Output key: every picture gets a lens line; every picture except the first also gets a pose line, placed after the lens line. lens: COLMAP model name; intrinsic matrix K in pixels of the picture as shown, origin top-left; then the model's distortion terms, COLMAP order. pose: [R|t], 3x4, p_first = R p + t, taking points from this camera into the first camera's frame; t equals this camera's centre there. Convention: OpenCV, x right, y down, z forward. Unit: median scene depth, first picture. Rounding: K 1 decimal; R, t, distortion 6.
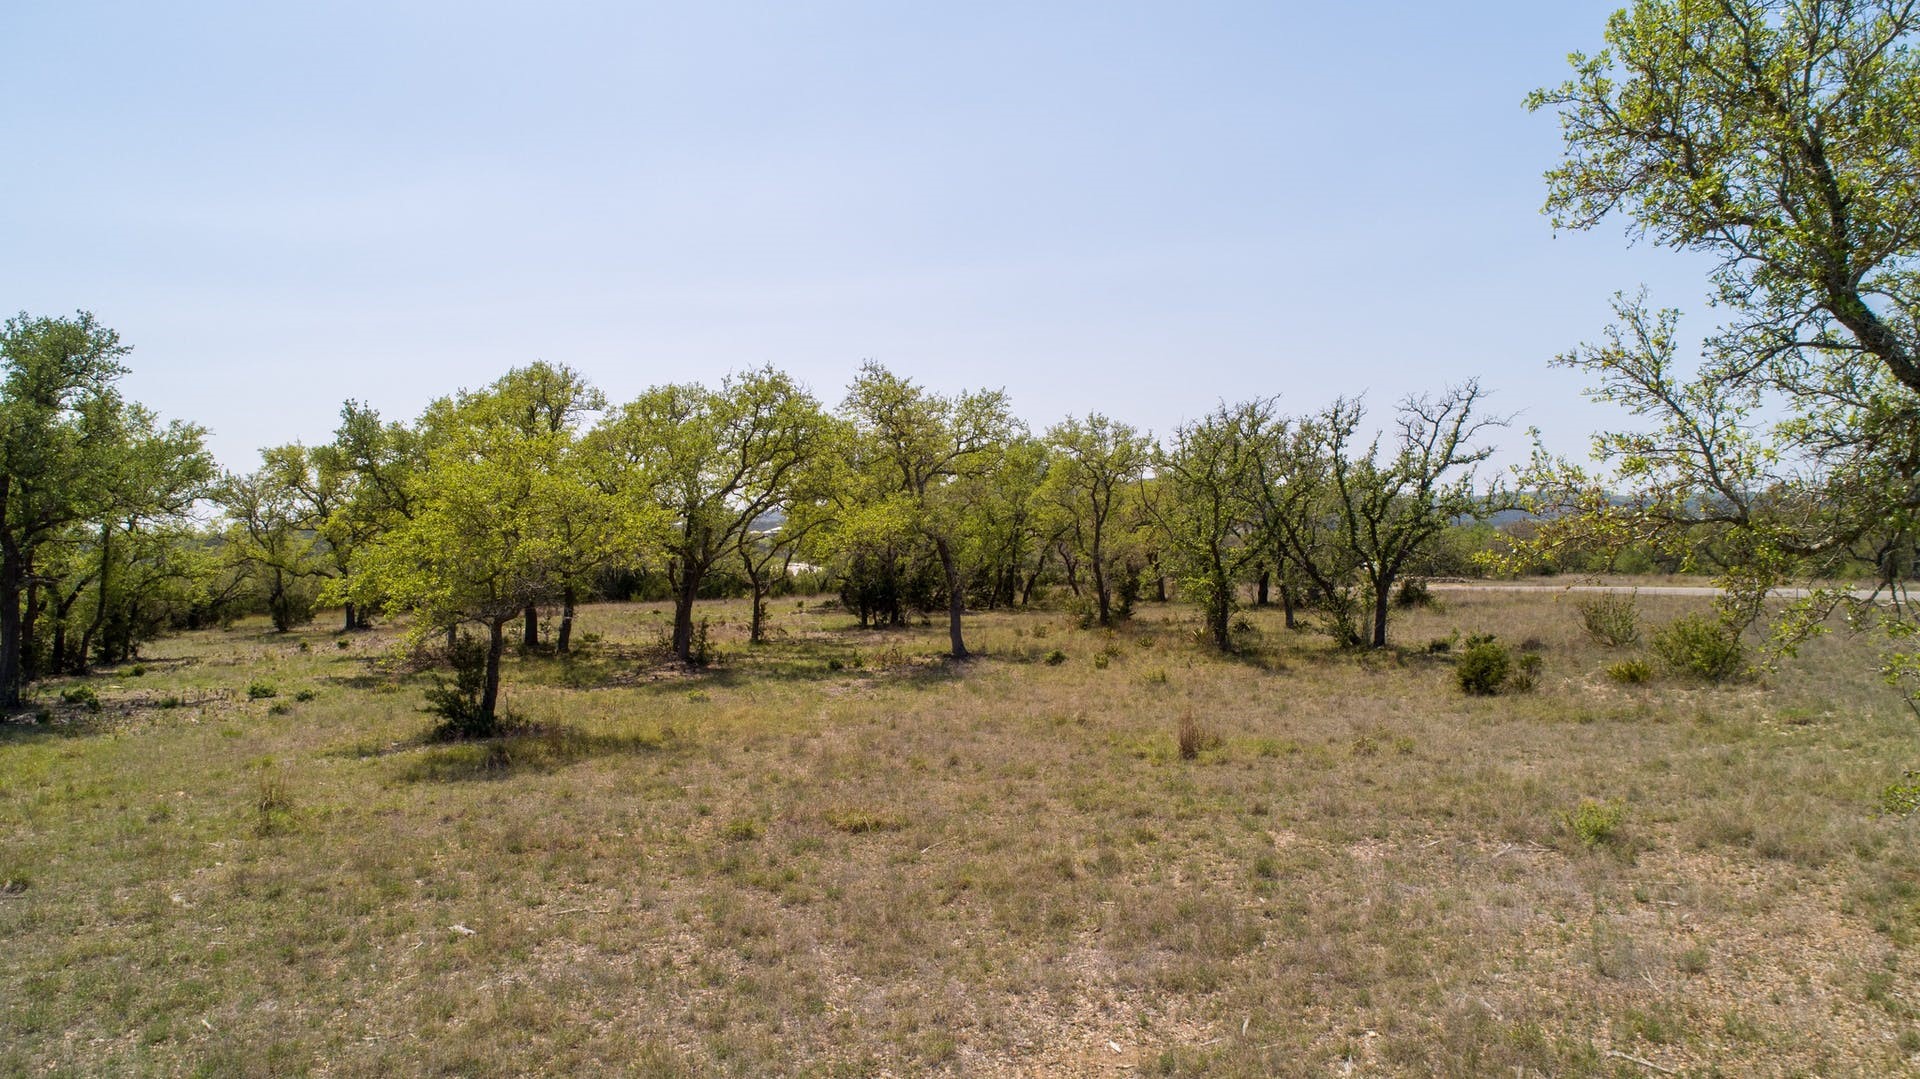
lens RADIAL K [[1292.6, 0, 962.1], [0, 1292.6, 535.3], [0, 0, 1]] dist [-0.016409, 0.006664]
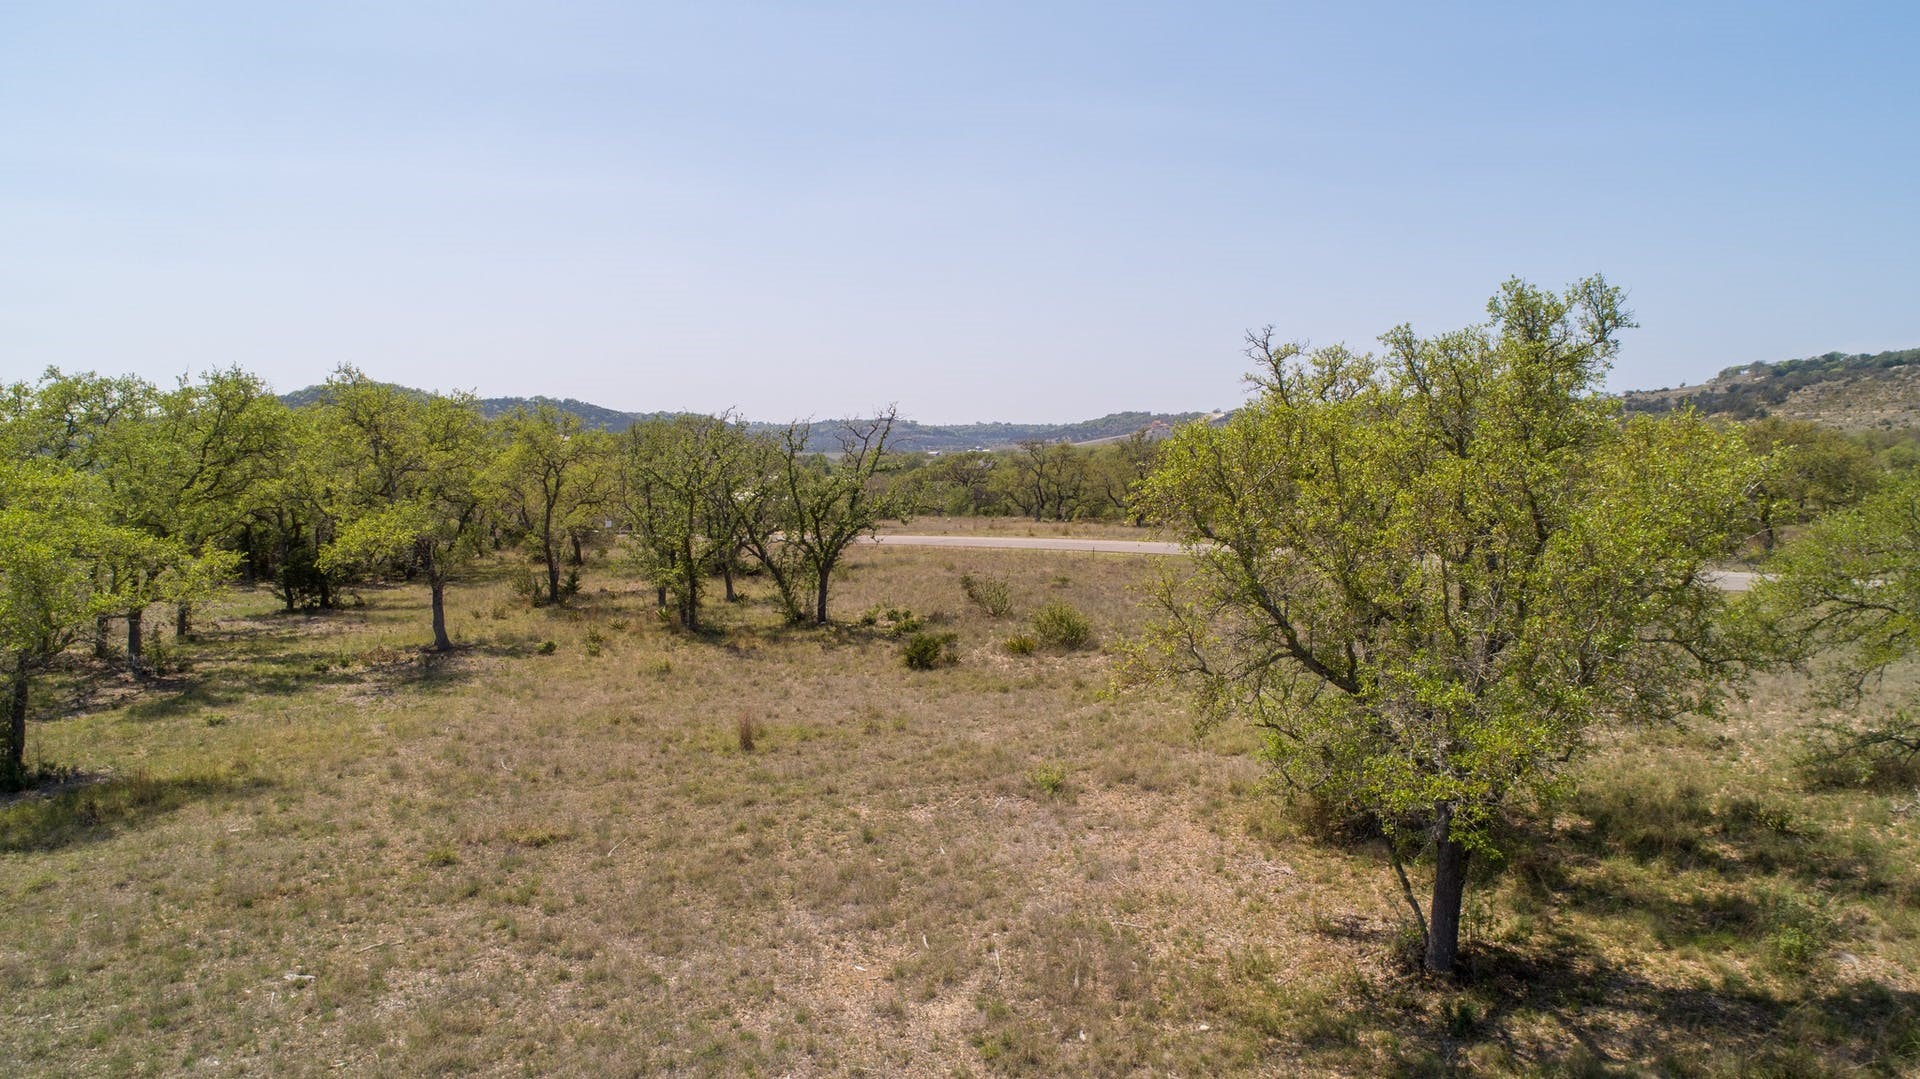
lens RADIAL K [[1281.2, 0, 961.8], [0, 1281.2, 532.6], [0, 0, 1]] dist [-0.018775, 0.002092]
pose [[0.878165, -0.020574, 0.477916, -0.190719], [-0.005303, 0.998594, 0.052735, -0.087685], [-0.478329, -0.048844, 0.876821, -0.166345]]
